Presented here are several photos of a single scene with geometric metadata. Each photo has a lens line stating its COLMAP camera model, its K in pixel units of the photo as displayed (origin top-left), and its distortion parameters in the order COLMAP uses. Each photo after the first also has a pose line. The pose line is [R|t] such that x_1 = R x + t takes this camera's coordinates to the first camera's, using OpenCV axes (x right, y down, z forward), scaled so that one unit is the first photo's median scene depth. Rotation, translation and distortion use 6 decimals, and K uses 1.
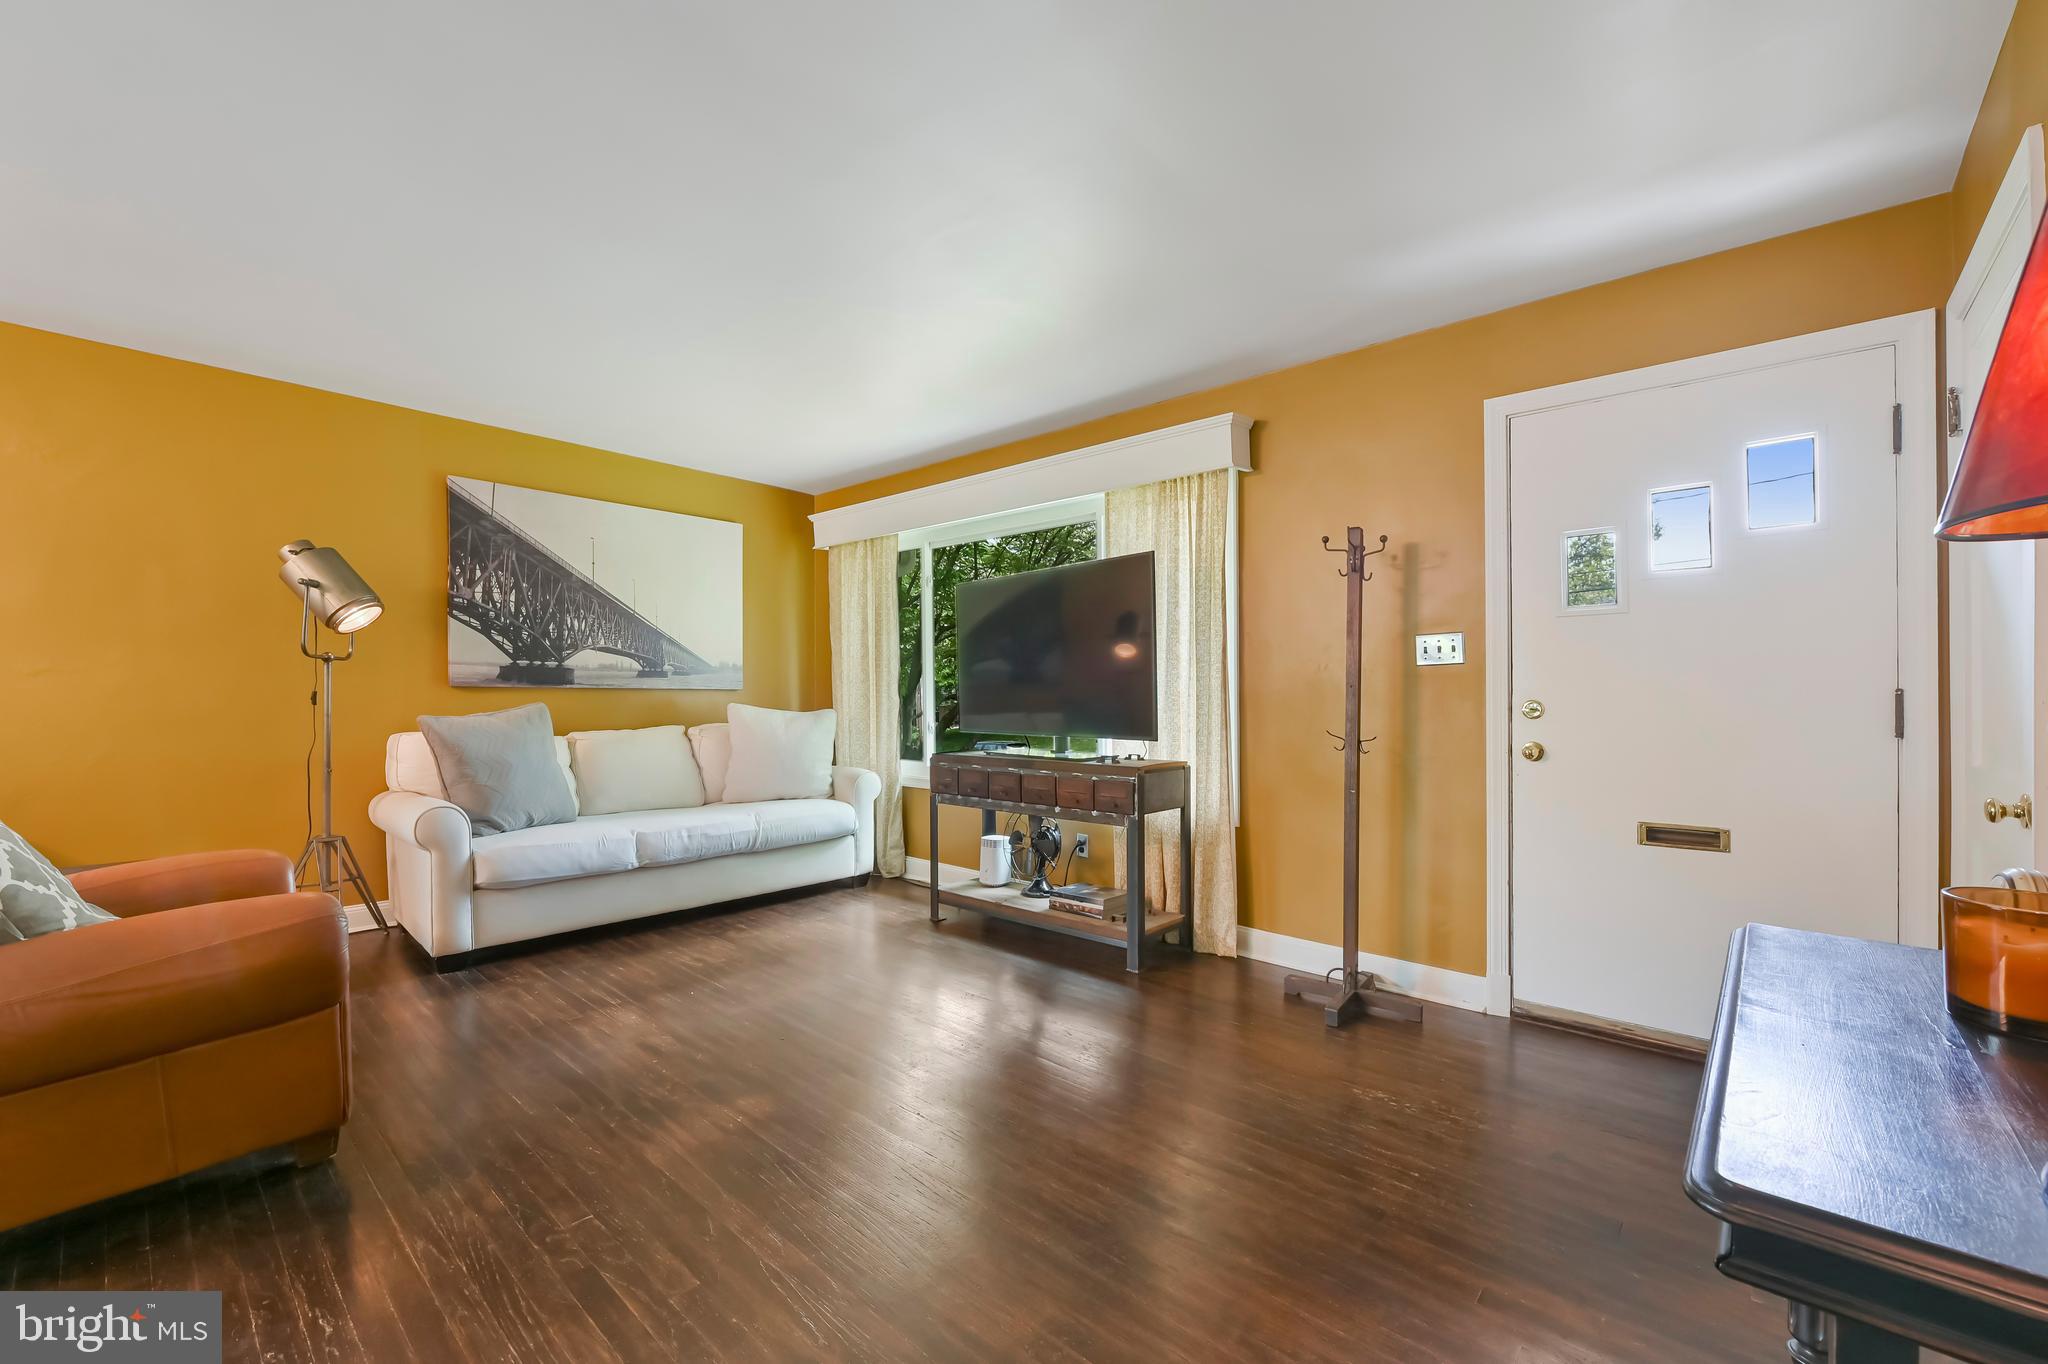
lens RADIAL K [[809.1, 0, 985.2], [0, 809.1, 701.5], [0, 0, 1]] dist [-0.000152, 0.000289]
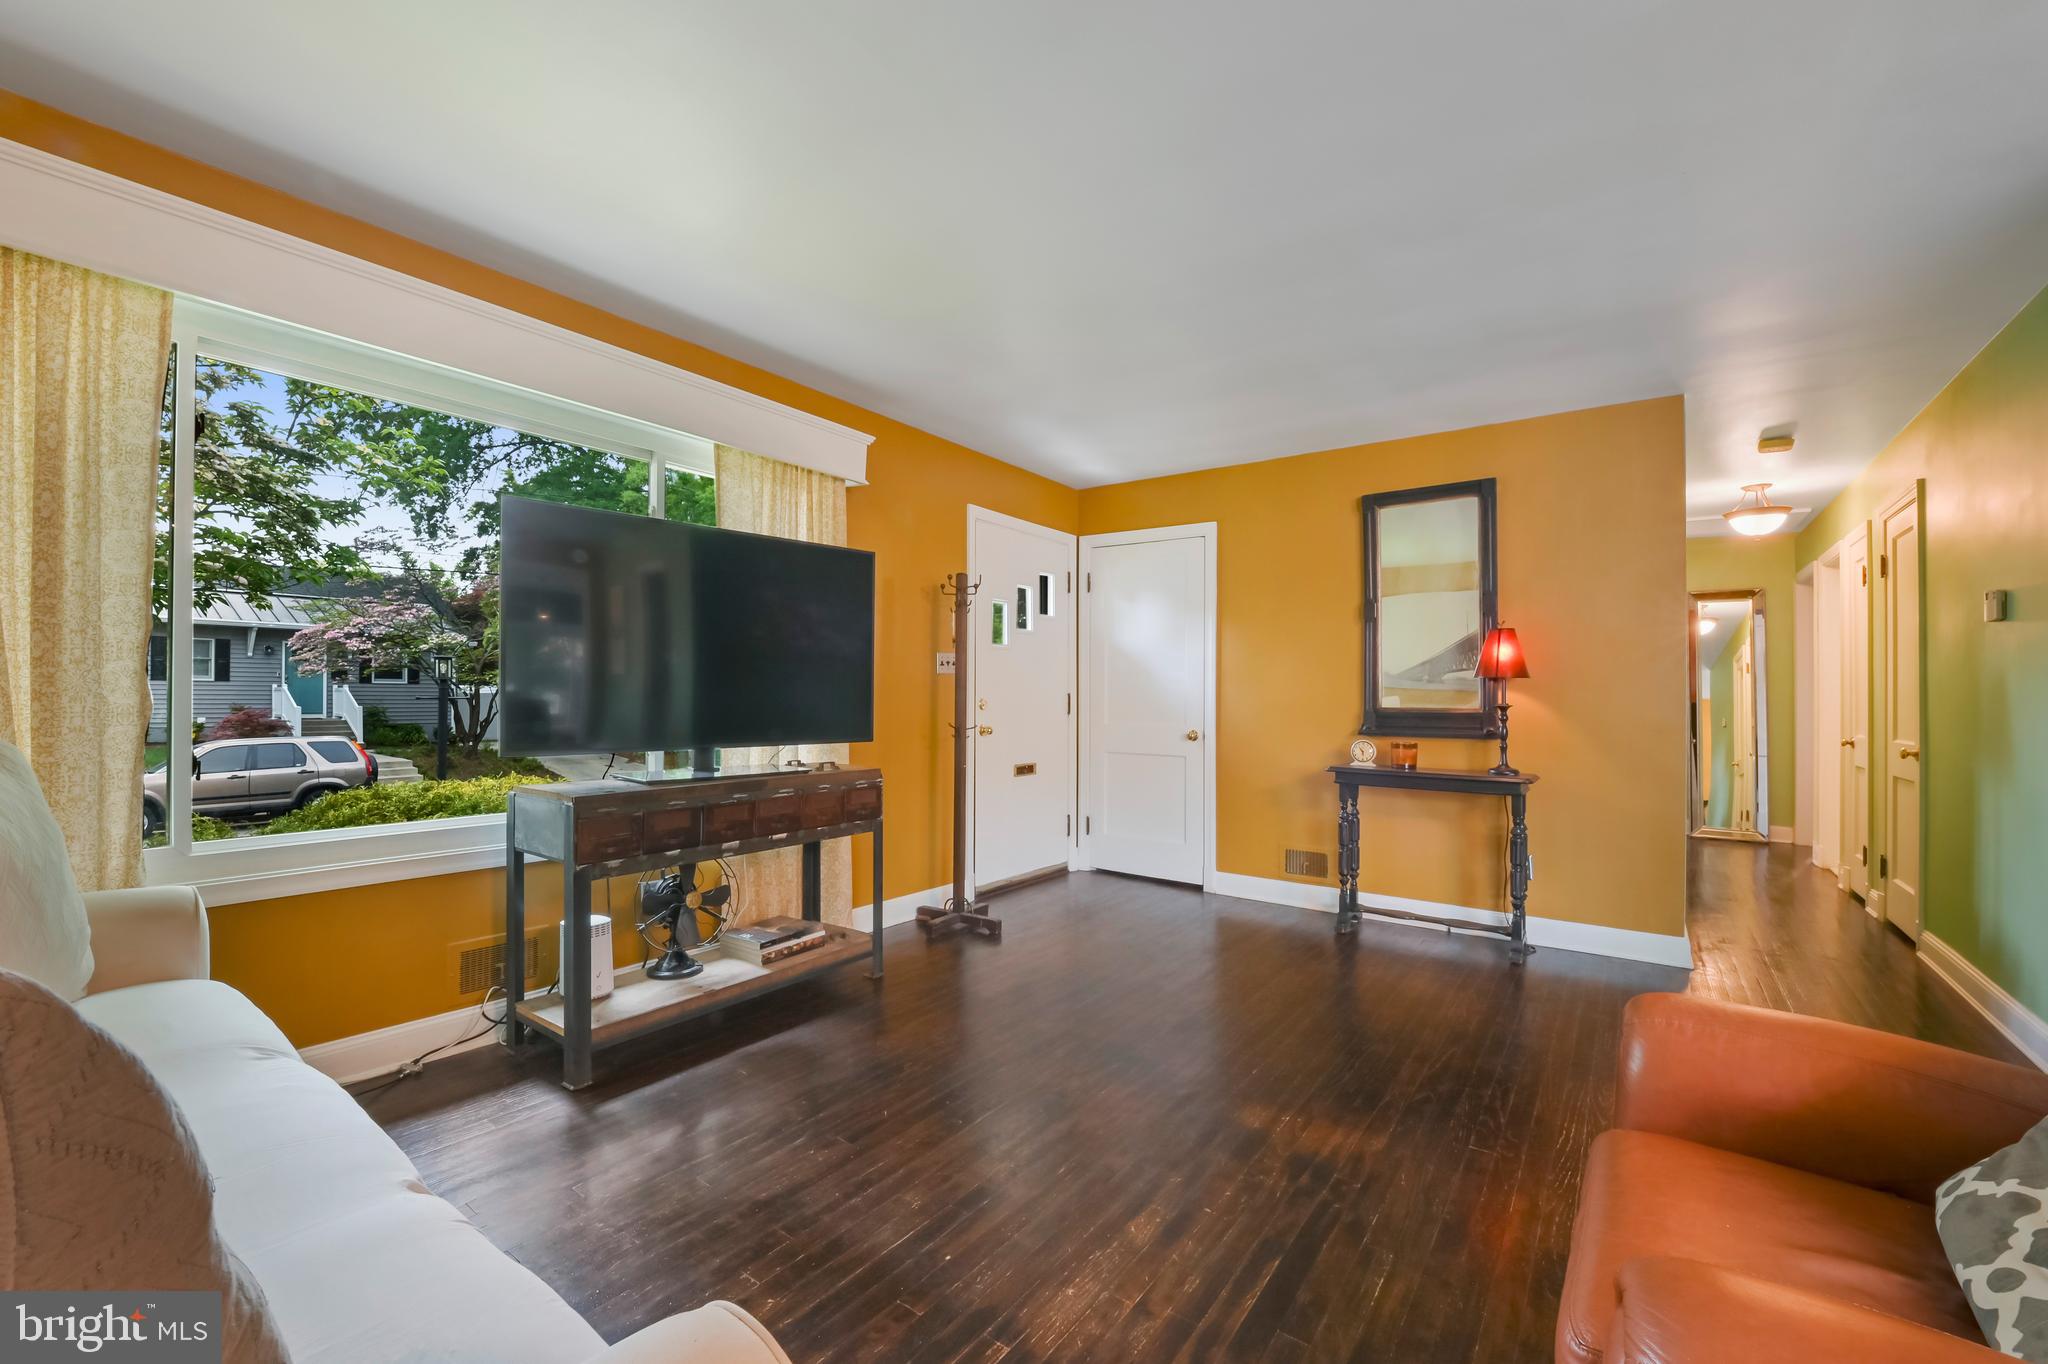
lens RADIAL K [[852.3, 0, 1011.5], [0, 852.3, 685.5], [0, 0, 1]] dist [-0.002947, -0.000372]
pose [[-0.118041, 0.002058, 0.993007, -0.666532], [-0.007905, 0.999964, -0.003012, -0.015424], [-0.992977, -0.008205, -0.118021, 0.734188]]
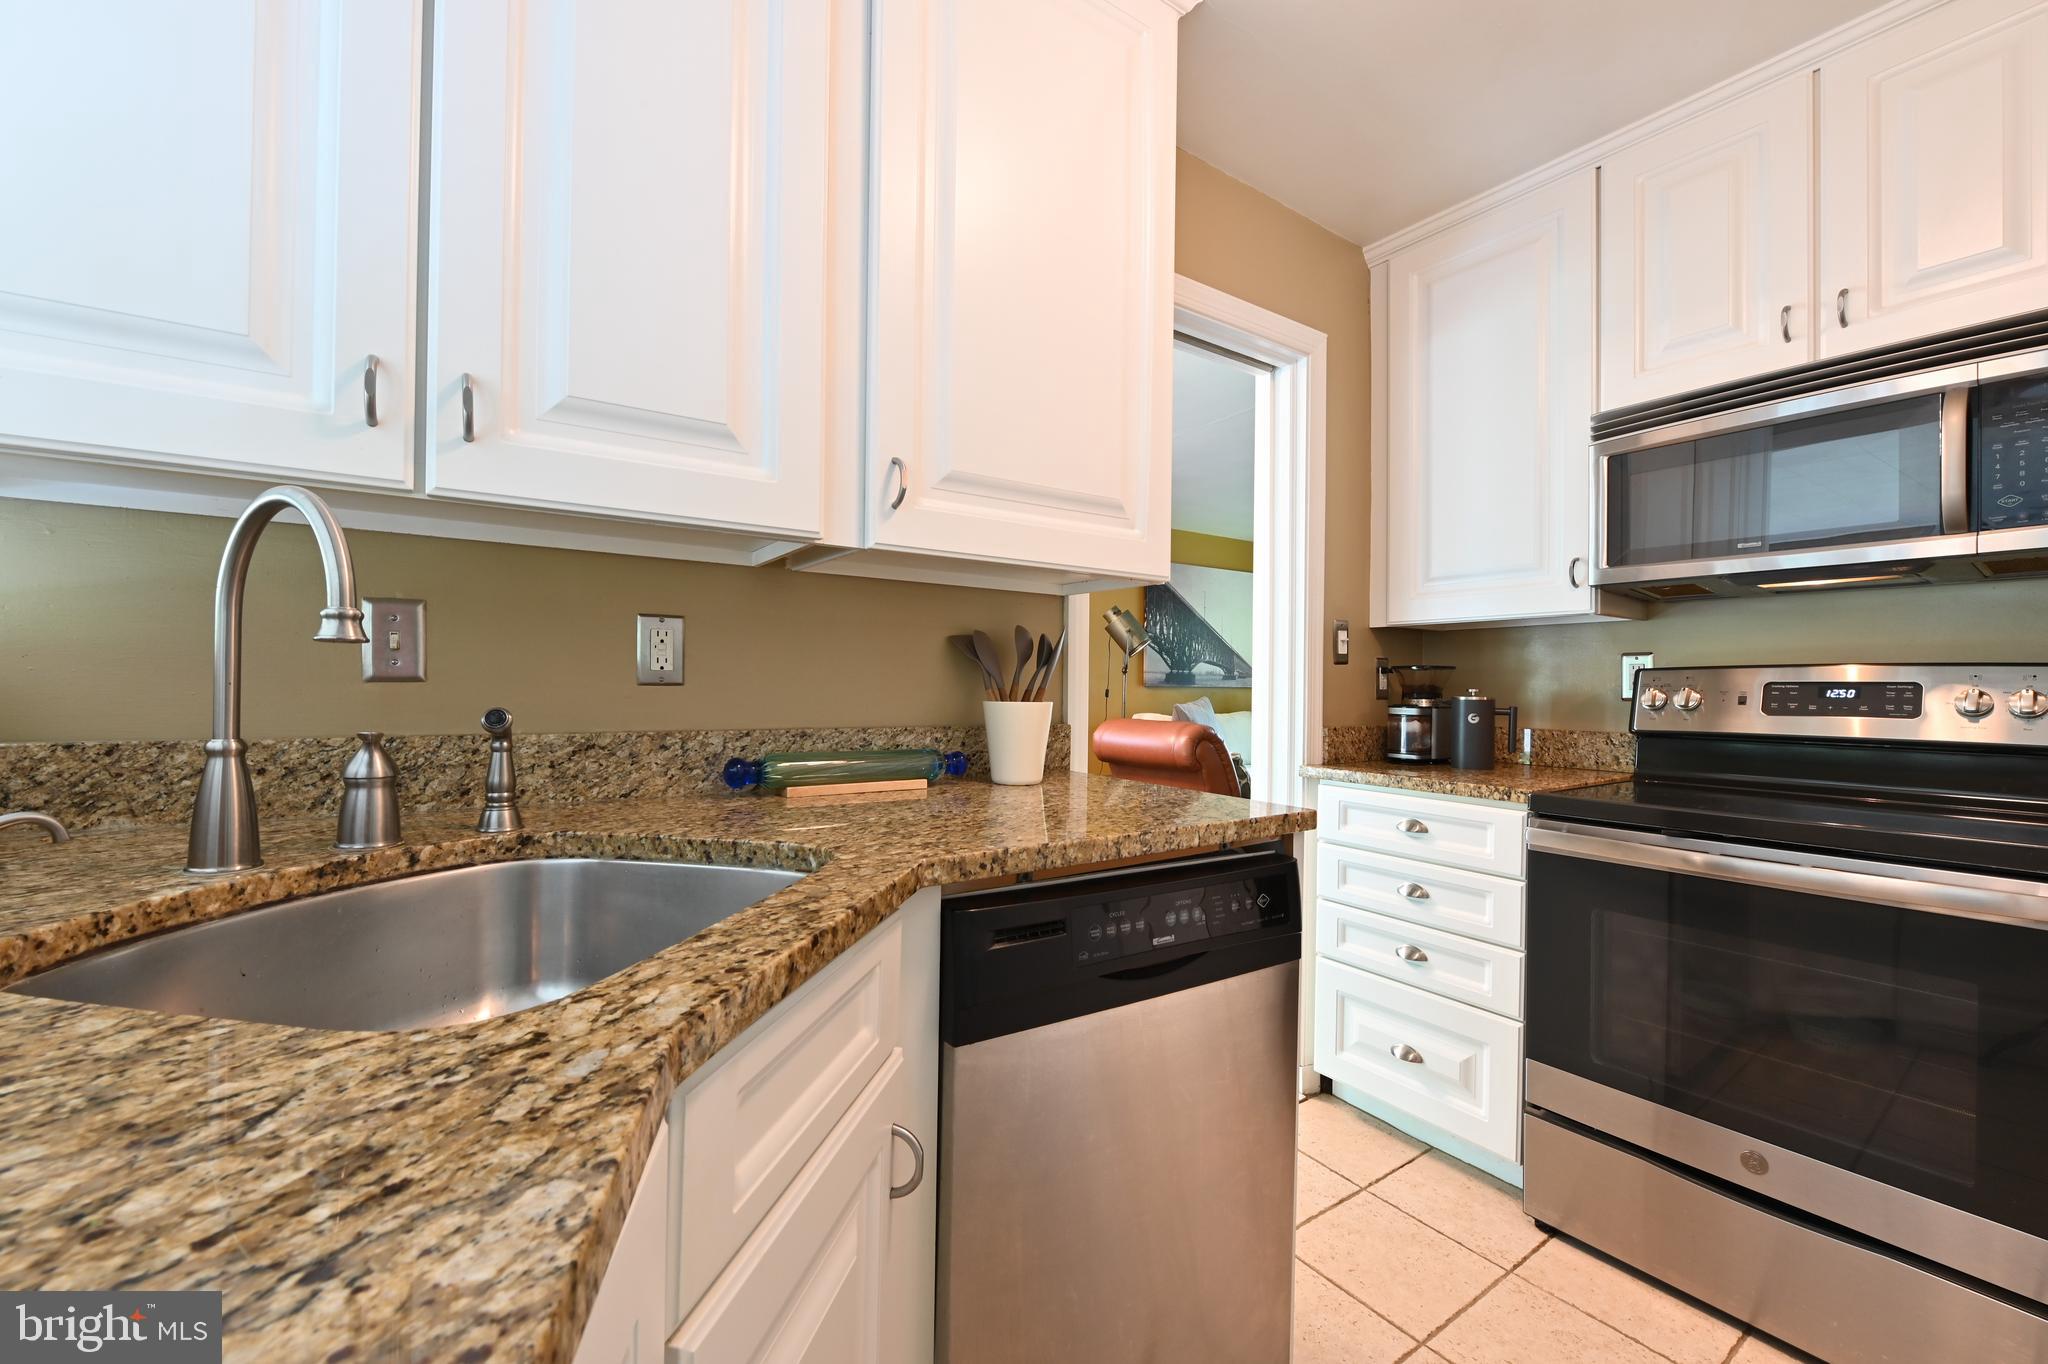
lens RADIAL K [[822.8, 0, 1025.2], [0, 822.8, 690.9], [0, 0, 1]] dist [-0.010489, -0.000200]
pose [[0.980980, 0.012565, -0.193700, -0.560806], [-0.011749, 0.999917, 0.005360, -0.014177], [0.193752, -0.002982, 0.981046, -0.699022]]
